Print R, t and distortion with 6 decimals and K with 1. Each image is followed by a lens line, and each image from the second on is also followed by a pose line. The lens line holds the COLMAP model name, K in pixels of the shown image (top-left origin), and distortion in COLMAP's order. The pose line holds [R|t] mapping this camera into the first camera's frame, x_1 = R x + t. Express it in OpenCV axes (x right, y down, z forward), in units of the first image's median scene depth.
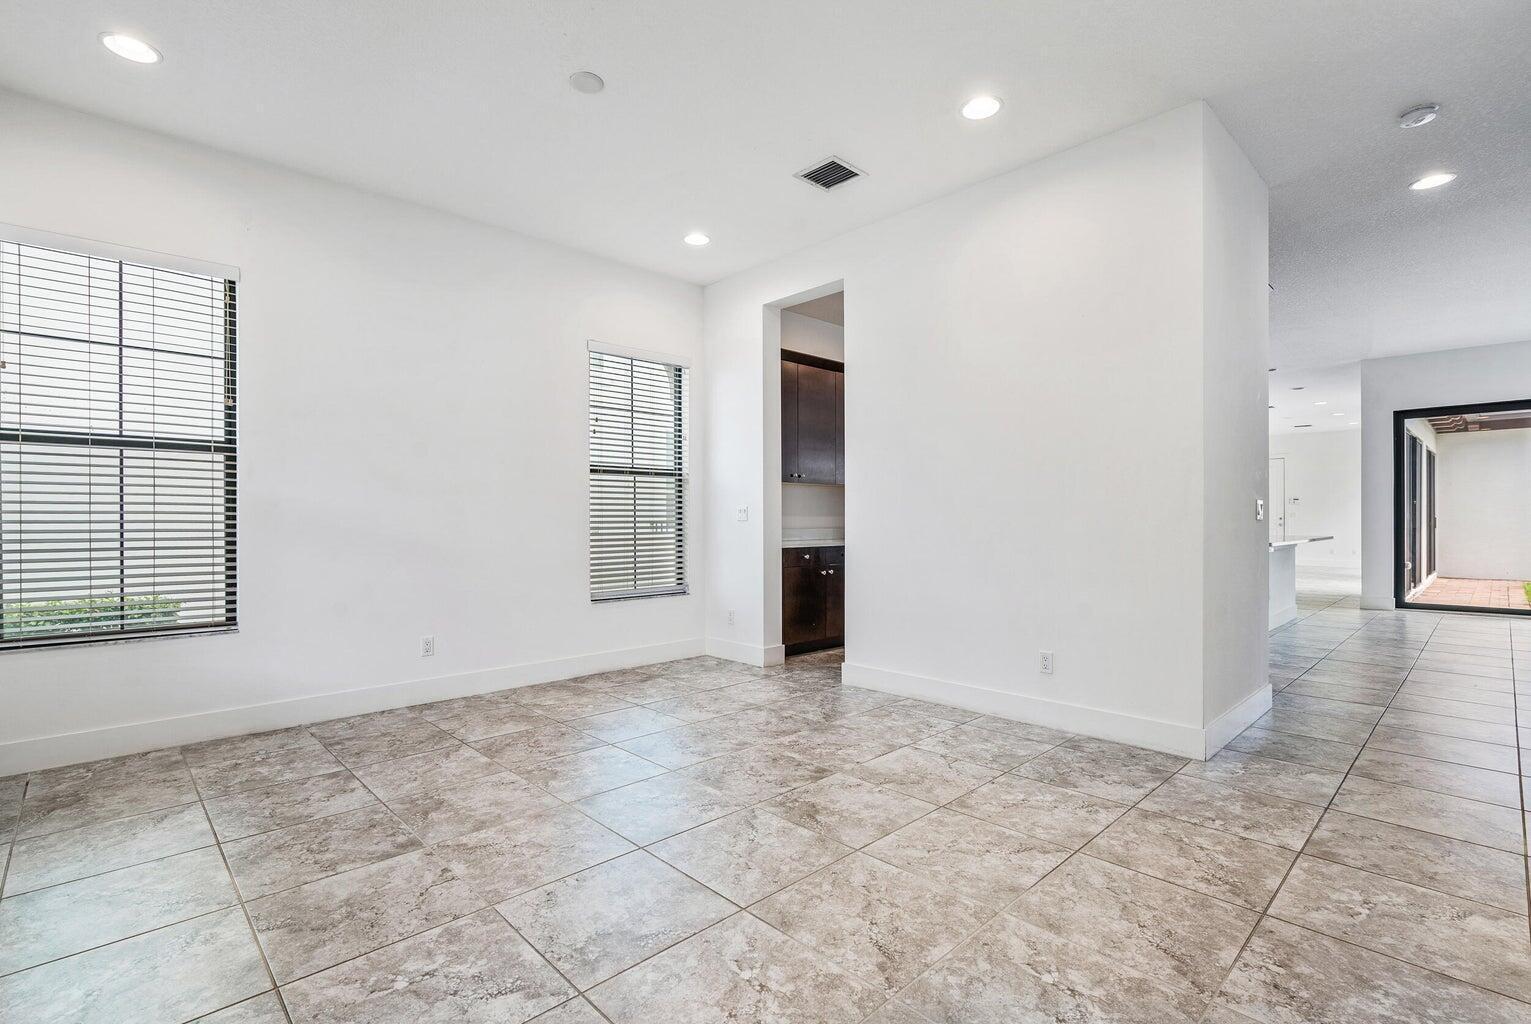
lens RADIAL K [[703.4, 0, 756.7], [0, 703.4, 517.4], [0, 0, 1]] dist [0.000058, 0.000576]
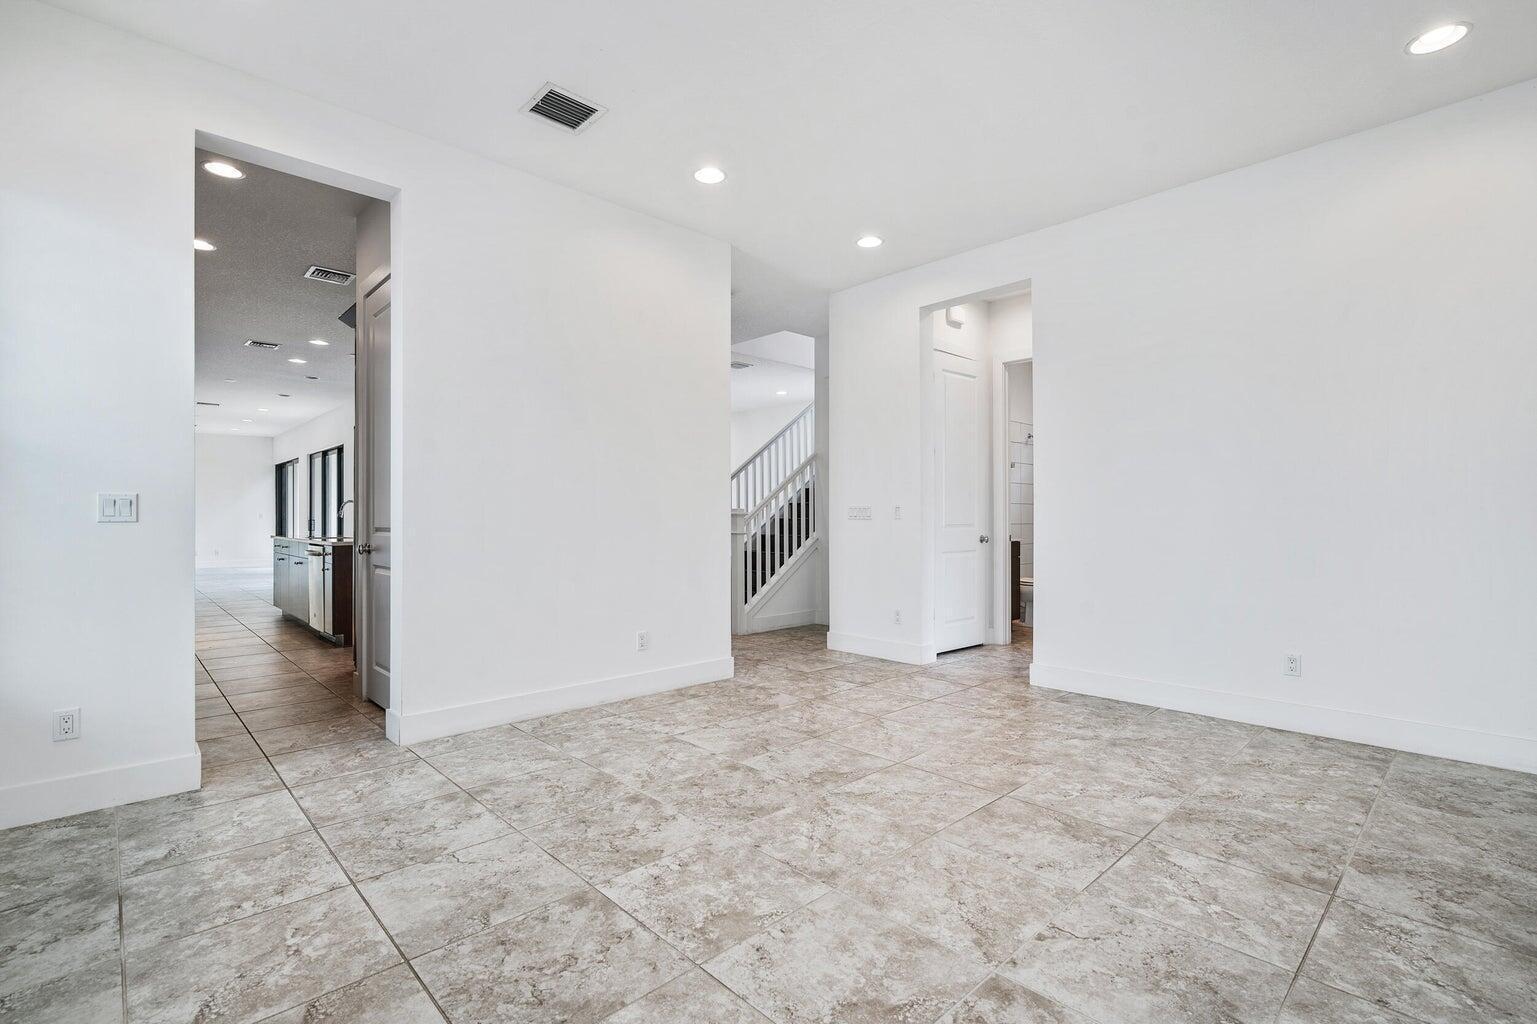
lens RADIAL K [[706.2, 0, 755.5], [0, 706.2, 515.9], [0, 0, 1]] dist [0.000058, 0.000576]
pose [[-0.000338, 0.009233, 0.999957, -0.969484], [-0.002807, 0.999953, -0.009234, 0.007107], [-0.999996, -0.002810, -0.000312, 1.010995]]
